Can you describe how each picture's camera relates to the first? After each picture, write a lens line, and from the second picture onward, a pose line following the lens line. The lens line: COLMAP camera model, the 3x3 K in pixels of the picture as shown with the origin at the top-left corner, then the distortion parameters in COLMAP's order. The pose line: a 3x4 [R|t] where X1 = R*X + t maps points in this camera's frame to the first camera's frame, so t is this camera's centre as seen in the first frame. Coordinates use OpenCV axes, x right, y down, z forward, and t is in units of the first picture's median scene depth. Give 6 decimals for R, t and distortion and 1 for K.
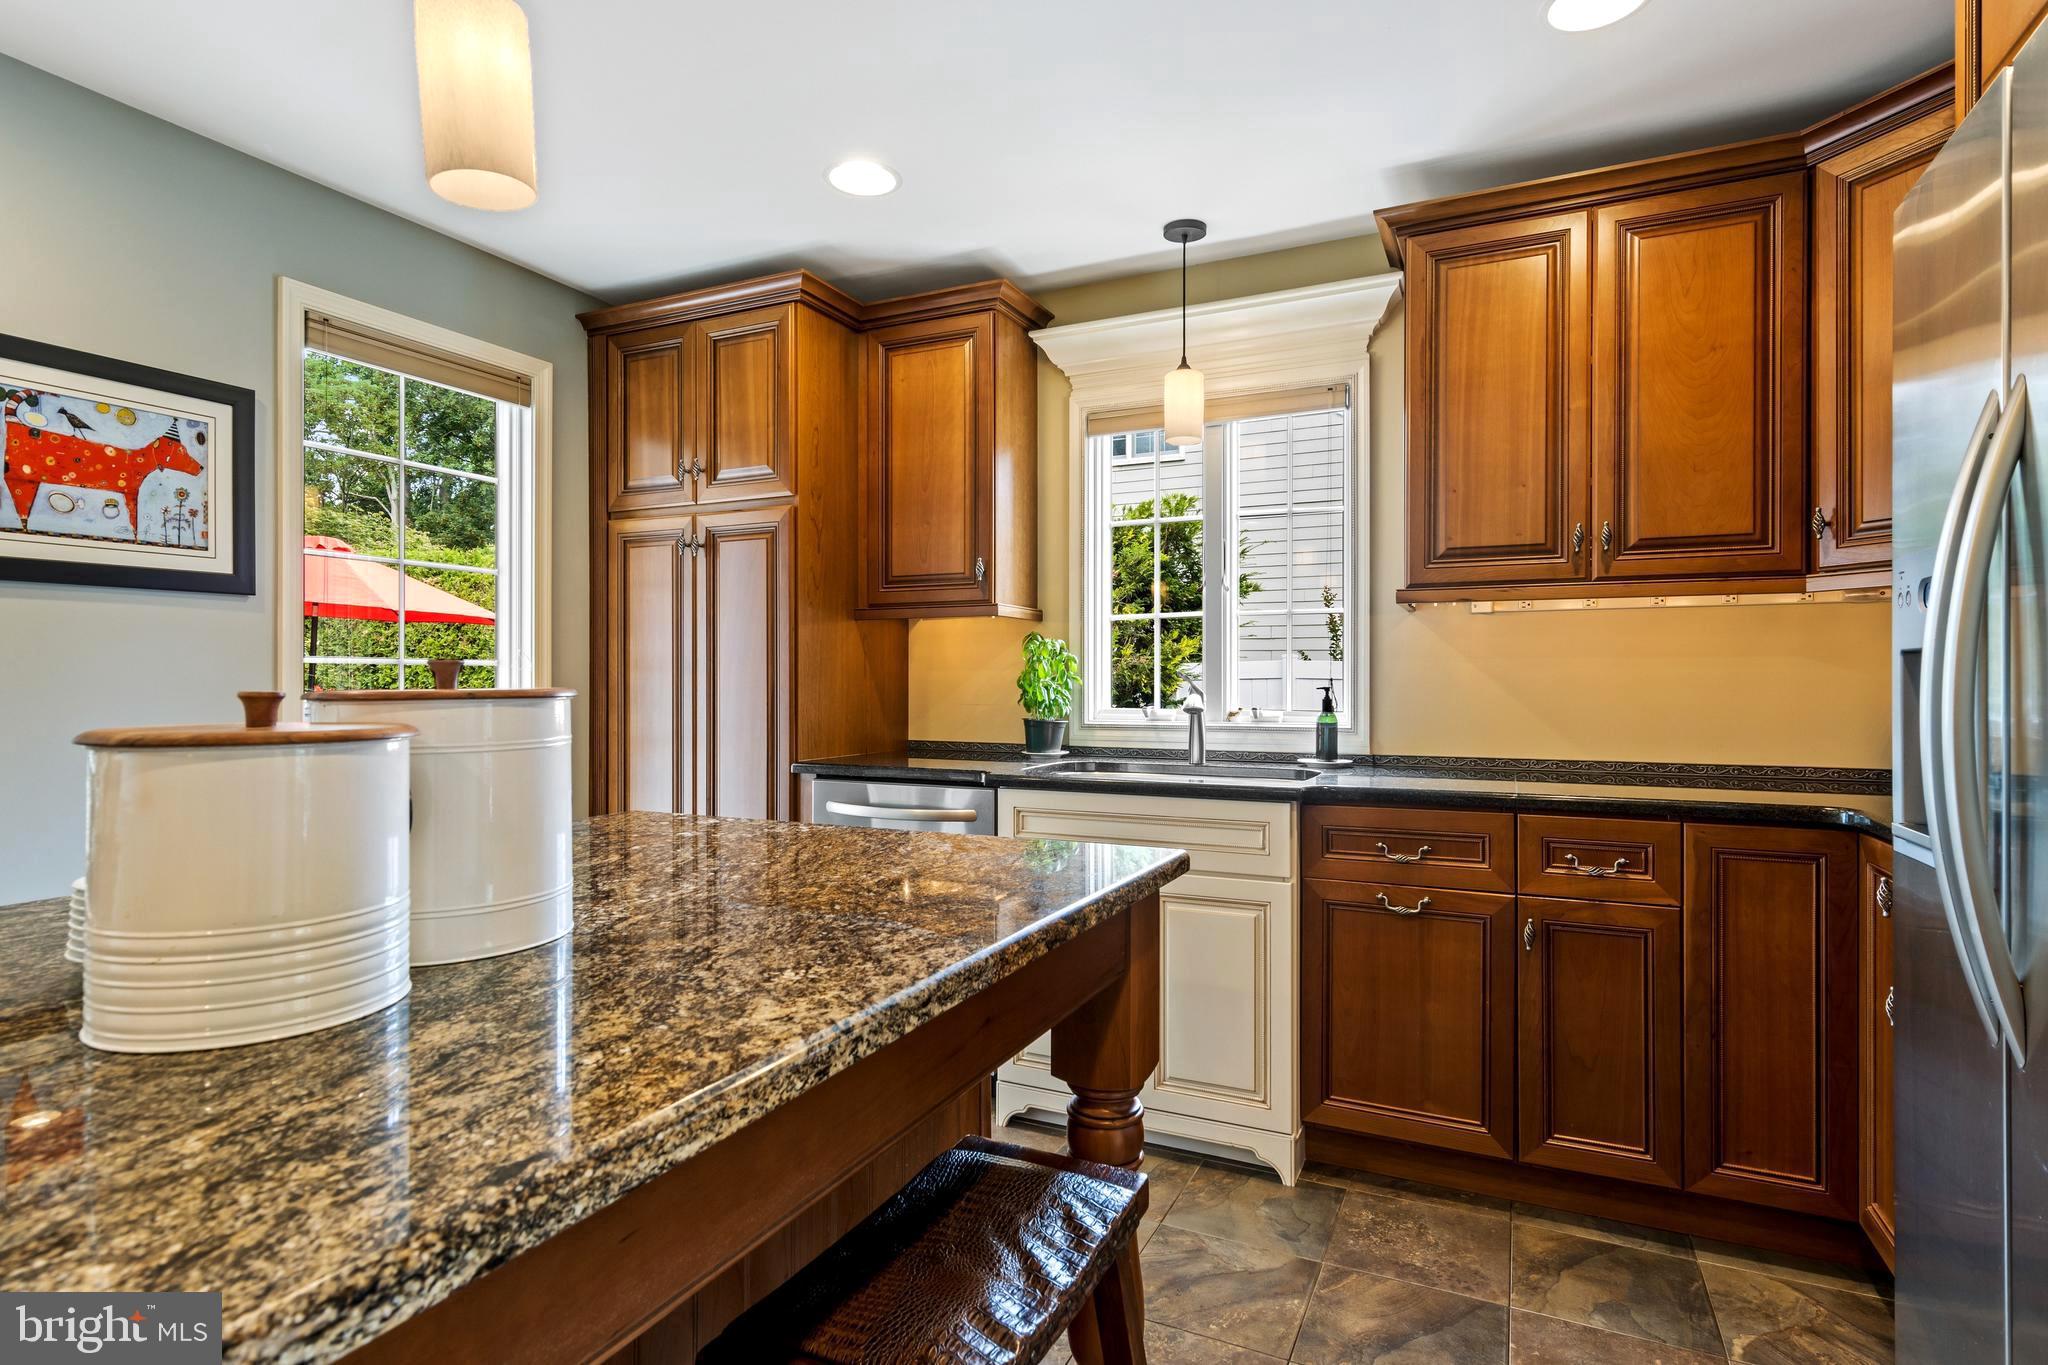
lens RADIAL K [[1038.1, 0, 1024.0], [0, 1038.1, 682.5], [0, 0, 1]] dist [0.009117, -0.001060]
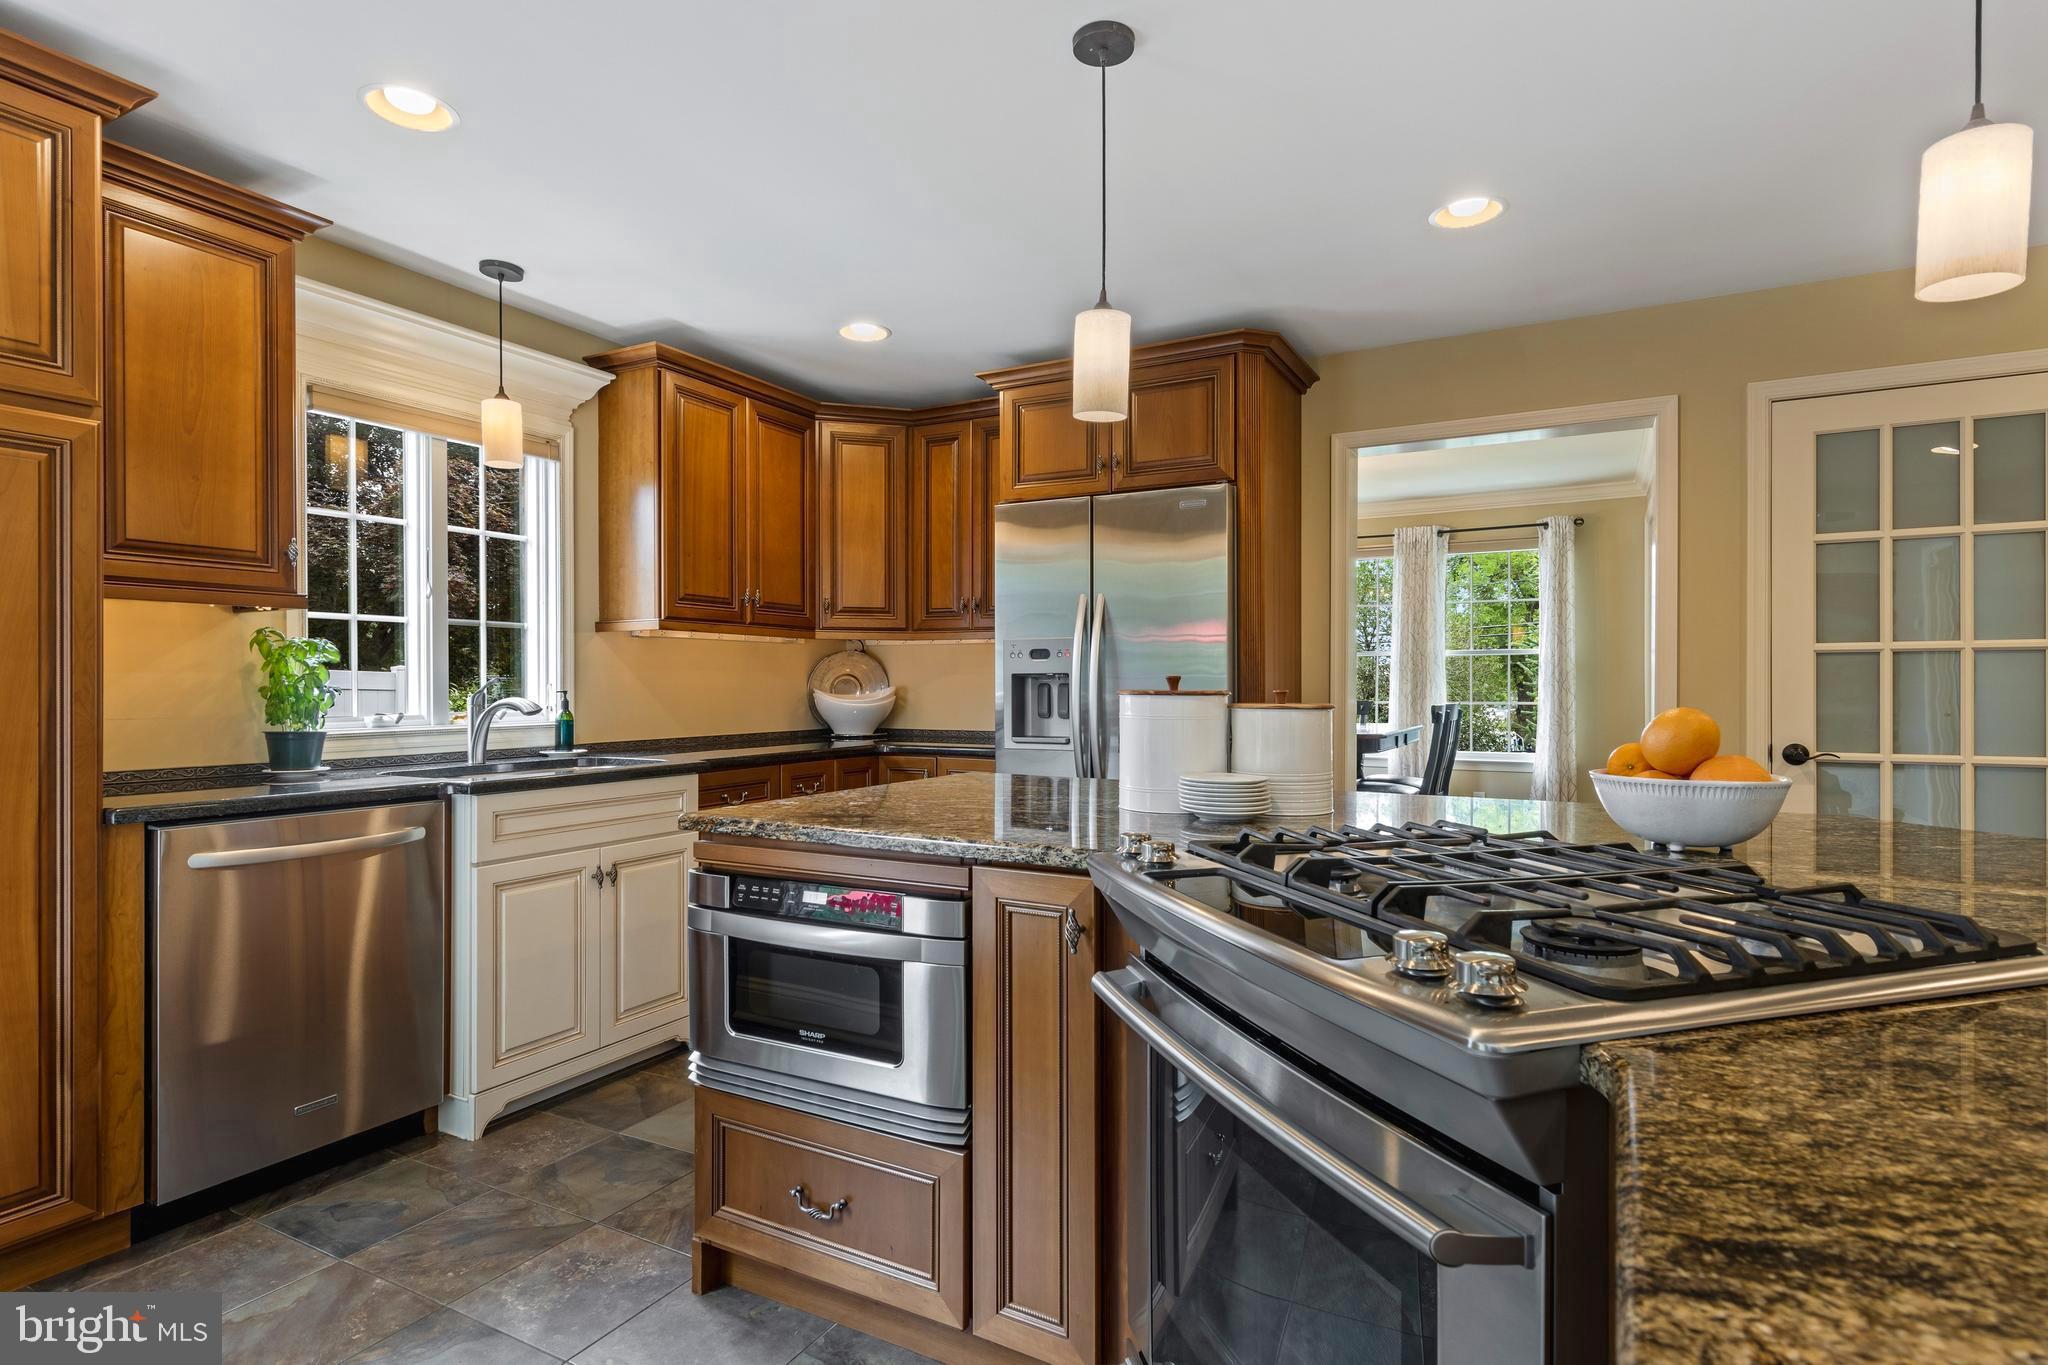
lens RADIAL K [[1038.1, 0, 1024.0], [0, 1038.1, 682.5], [0, 0, 1]] dist [0.009117, -0.001060]
pose [[0.064493, -0.002120, 0.997916, -0.974139], [-0.003281, 0.999992, 0.002336, -0.010226], [-0.997913, -0.003424, 0.064486, 0.421258]]
